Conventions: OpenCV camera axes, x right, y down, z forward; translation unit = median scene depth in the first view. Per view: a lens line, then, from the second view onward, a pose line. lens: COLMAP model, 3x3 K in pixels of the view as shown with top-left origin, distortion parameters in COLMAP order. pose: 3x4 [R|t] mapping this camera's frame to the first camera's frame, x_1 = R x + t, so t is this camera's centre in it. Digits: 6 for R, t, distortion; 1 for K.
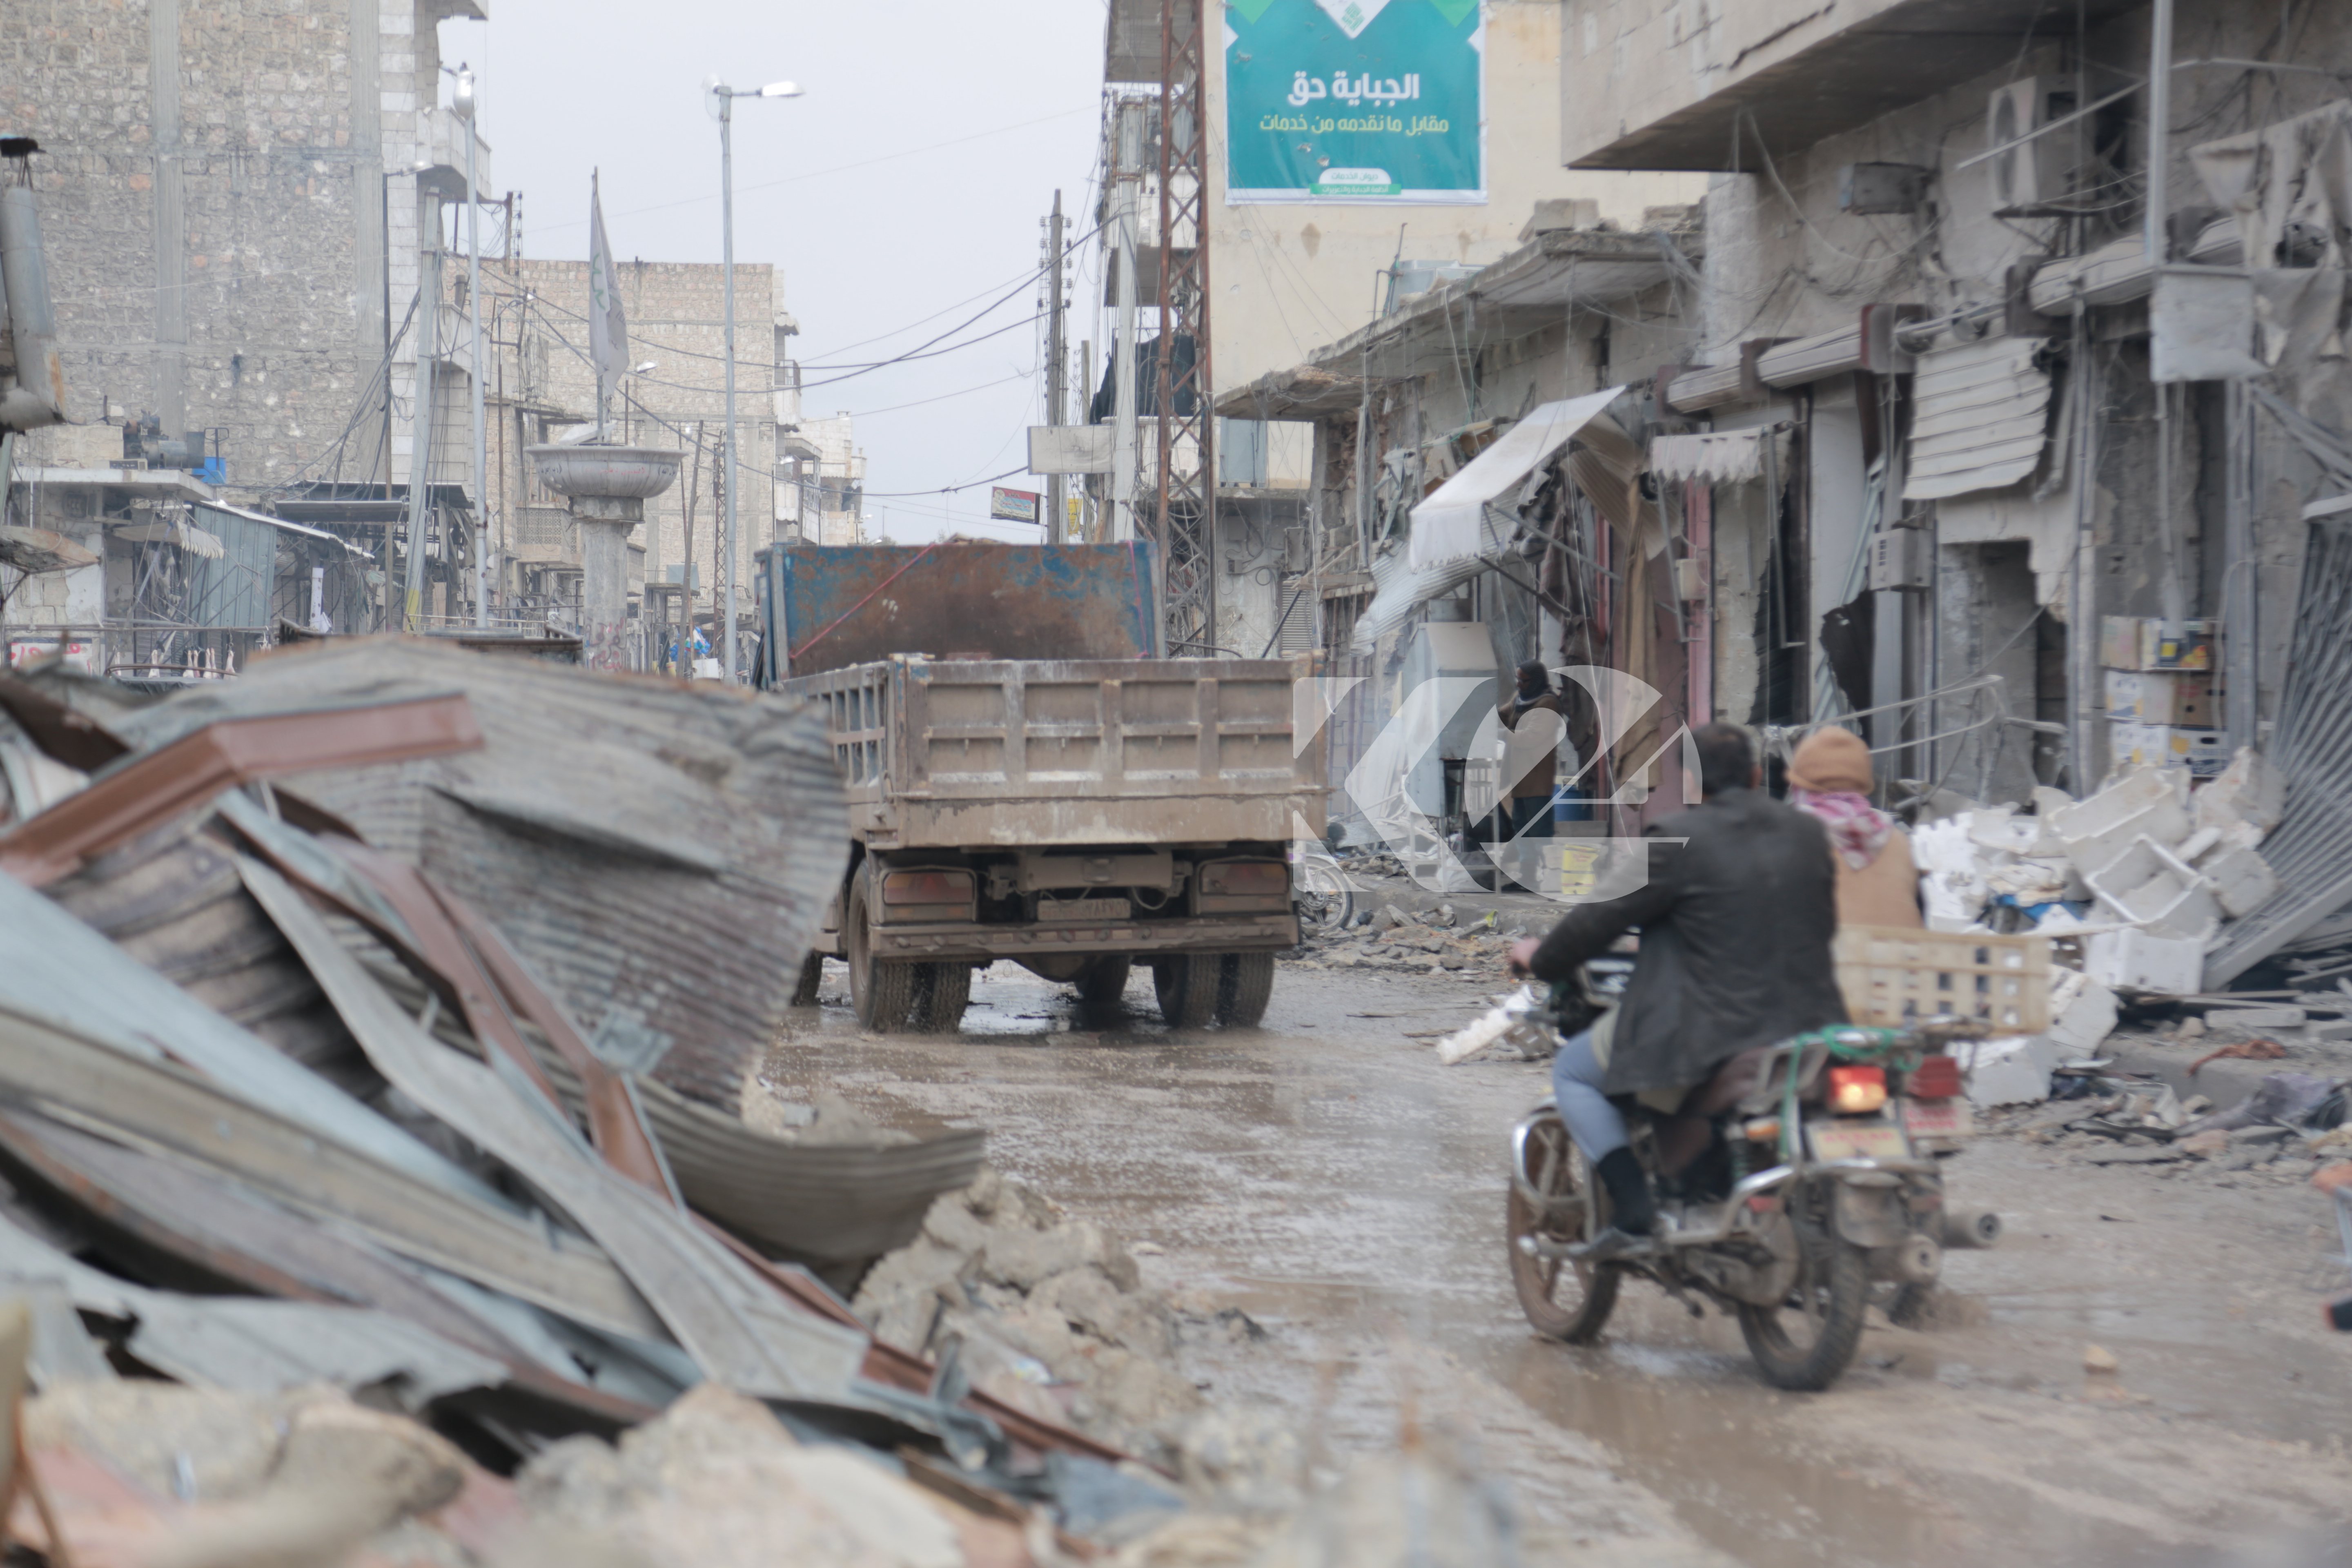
lens RADIAL K [[7022.4, 0, 1180.1], [0, 7022.4, 786.2], [0, 0, 1]] dist [0.859306, 0.000000]
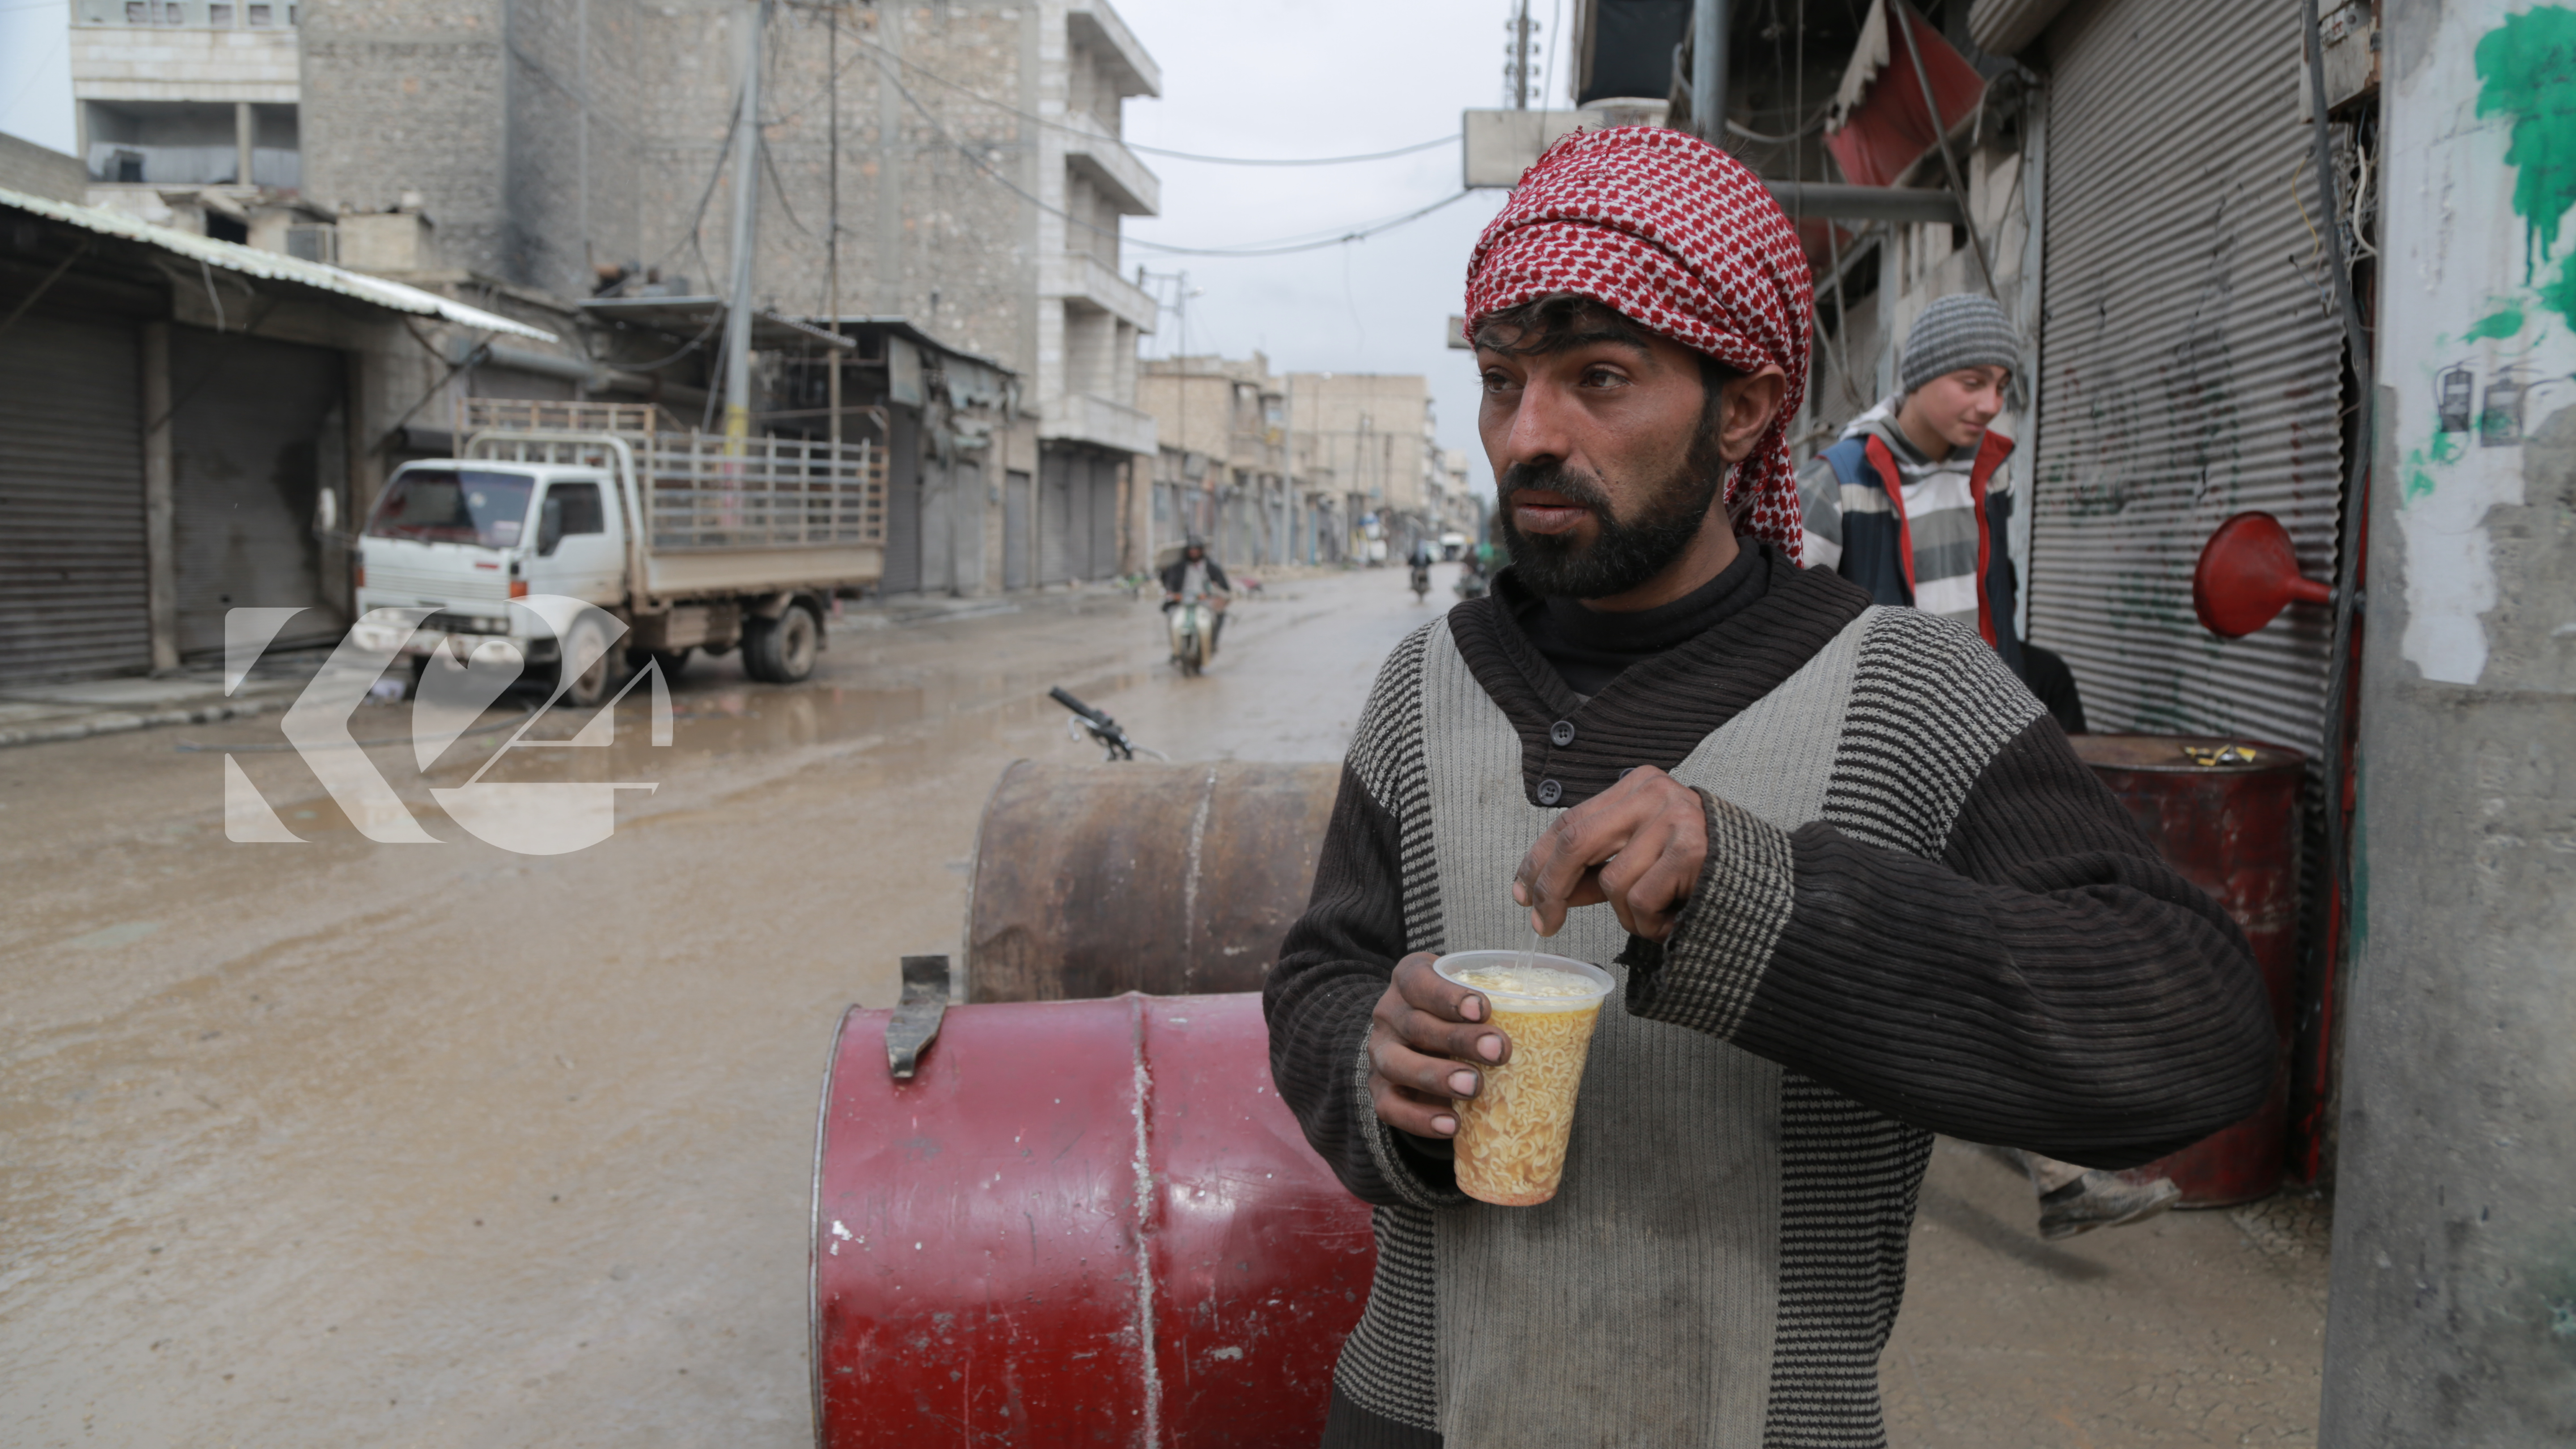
lens RADIAL K [[1914.5, 0, 1289.3], [0, 1914.5, 719.9], [0, 0, 1]] dist [-0.055849, -0.001736]
pose [[0.989470, 0.023477, -0.142822, -0.008852], [-0.012176, 0.996761, 0.079490, -0.007717], [0.144225, -0.076914, 0.986551, 0.640557]]
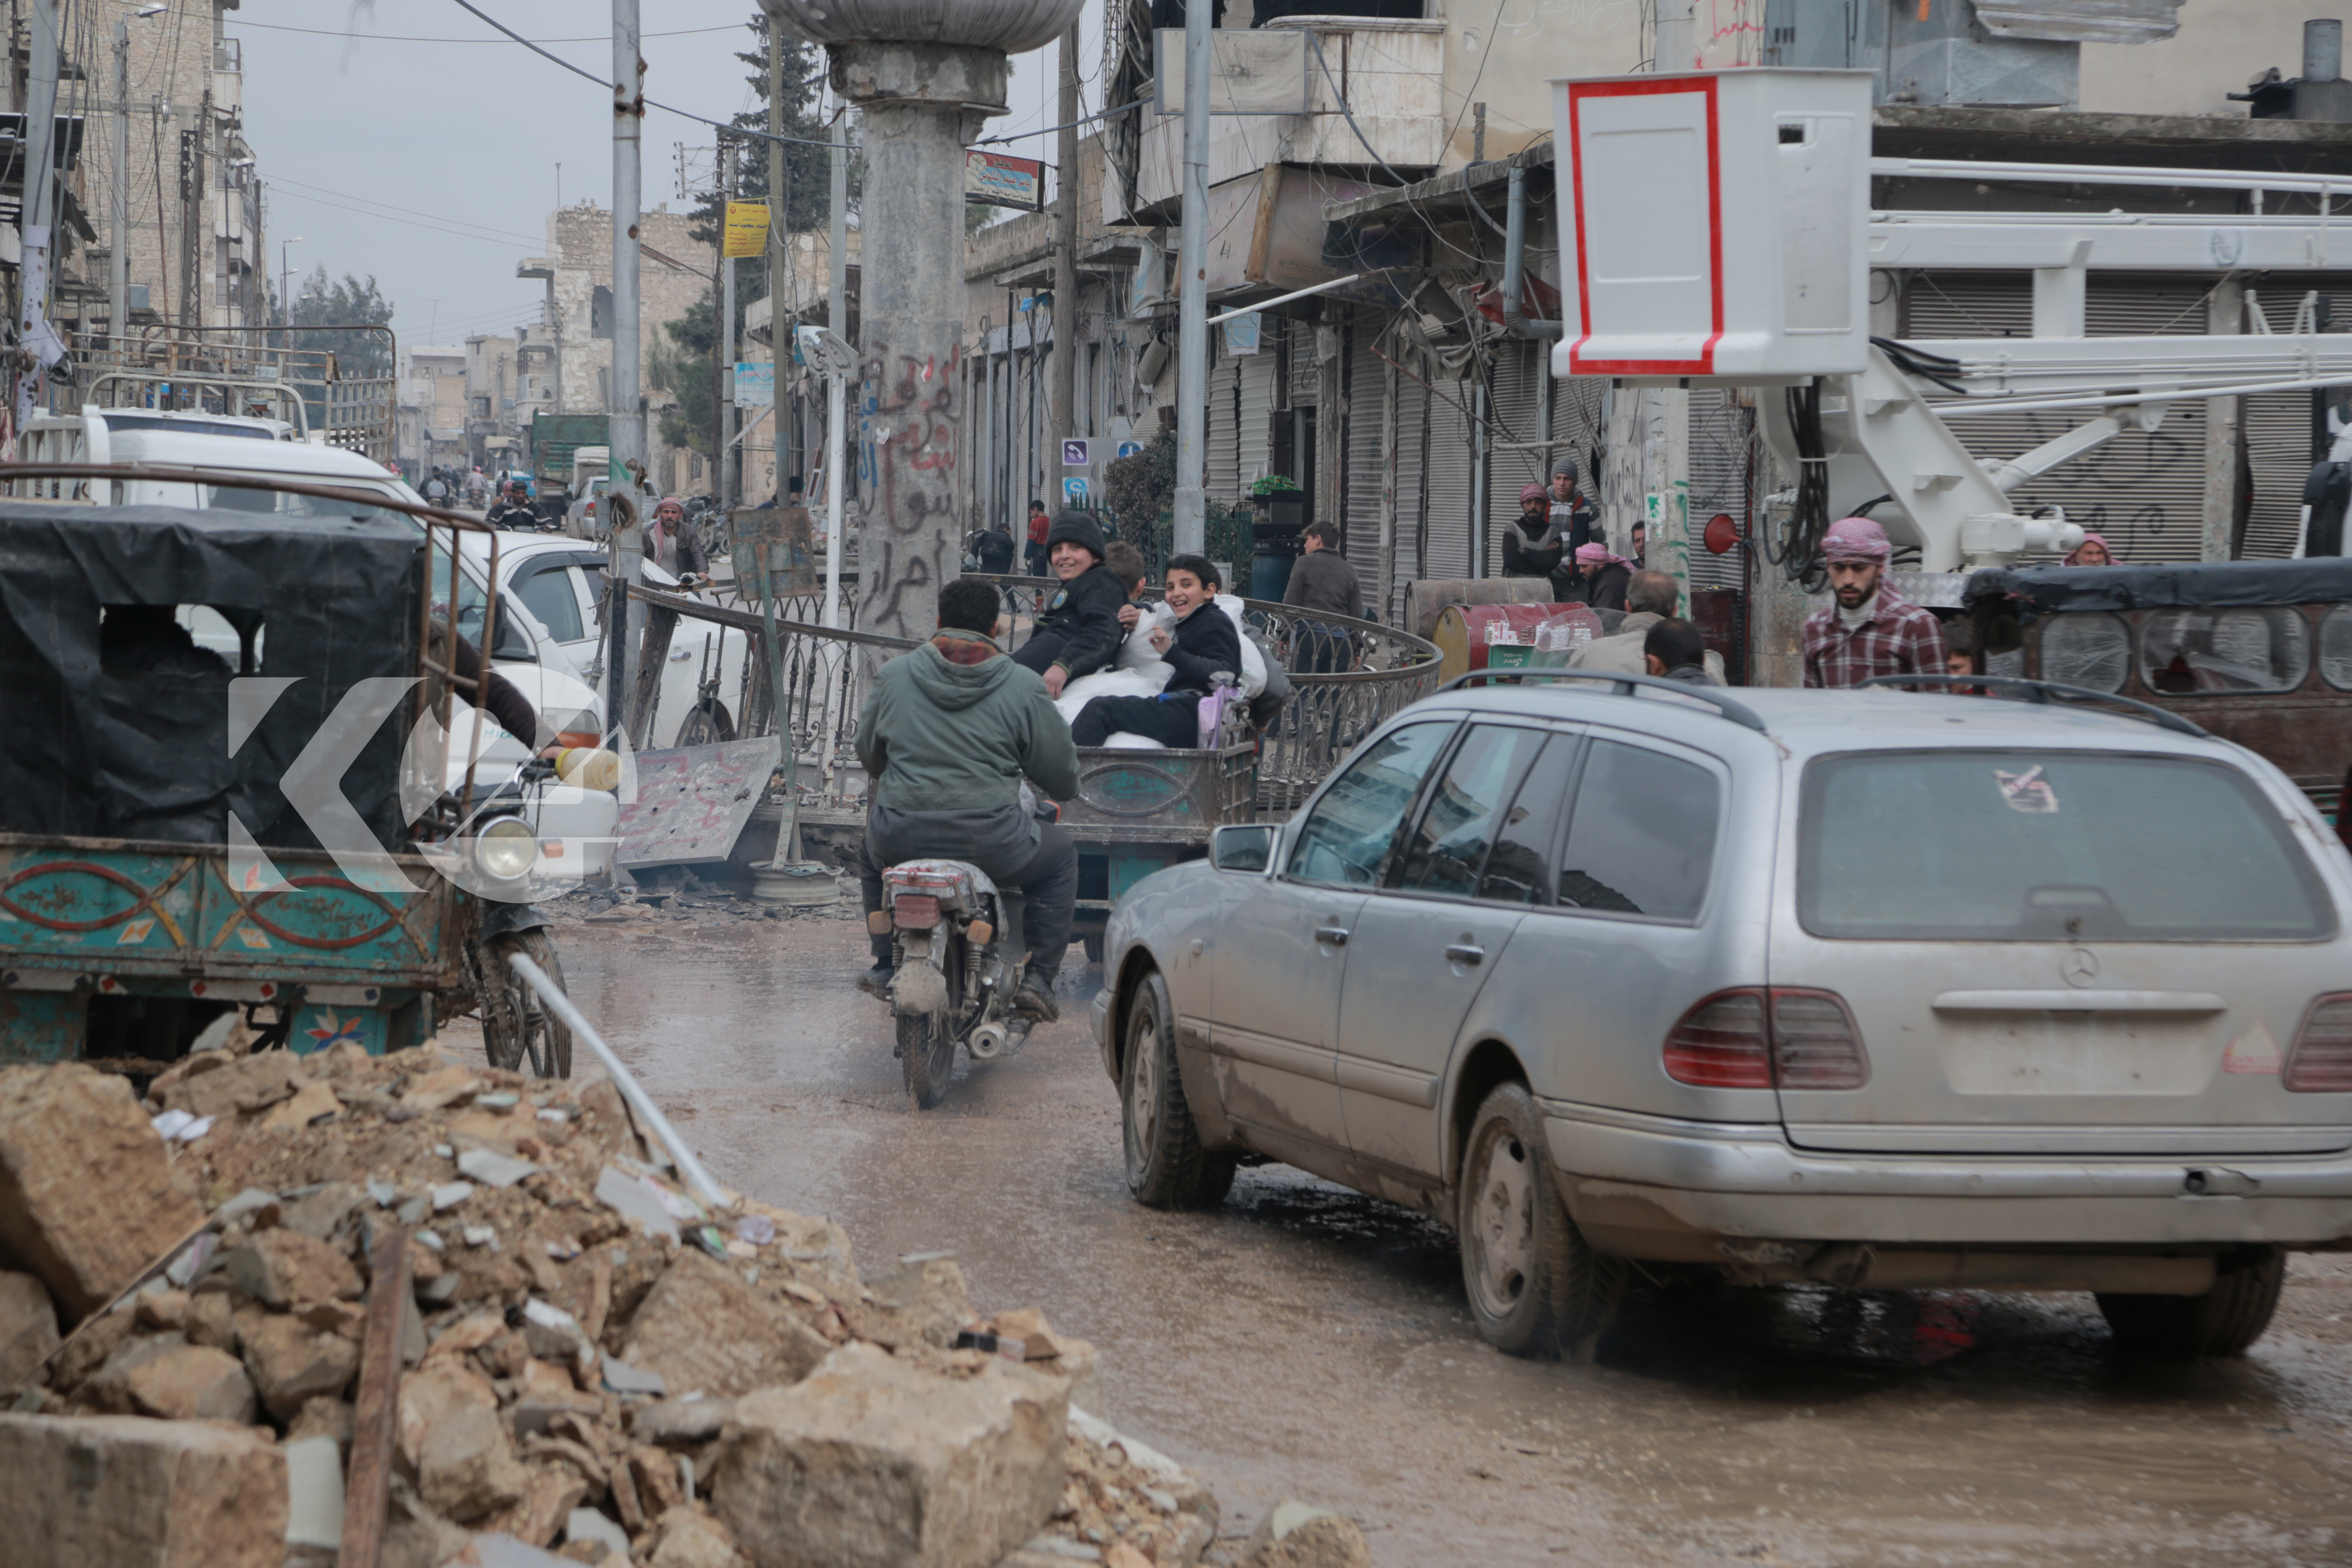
lens RADIAL K [[7022.4, 0, 1177.4], [0, 7022.4, 789.6], [0, 0, 1]] dist [0.859306, 0.000000]
pose [[0.994756, 0.011949, 0.101578, -0.060386], [-0.015433, 0.999317, 0.033579, -0.006632], [-0.101108, -0.034971, 0.994261, 0.328547]]
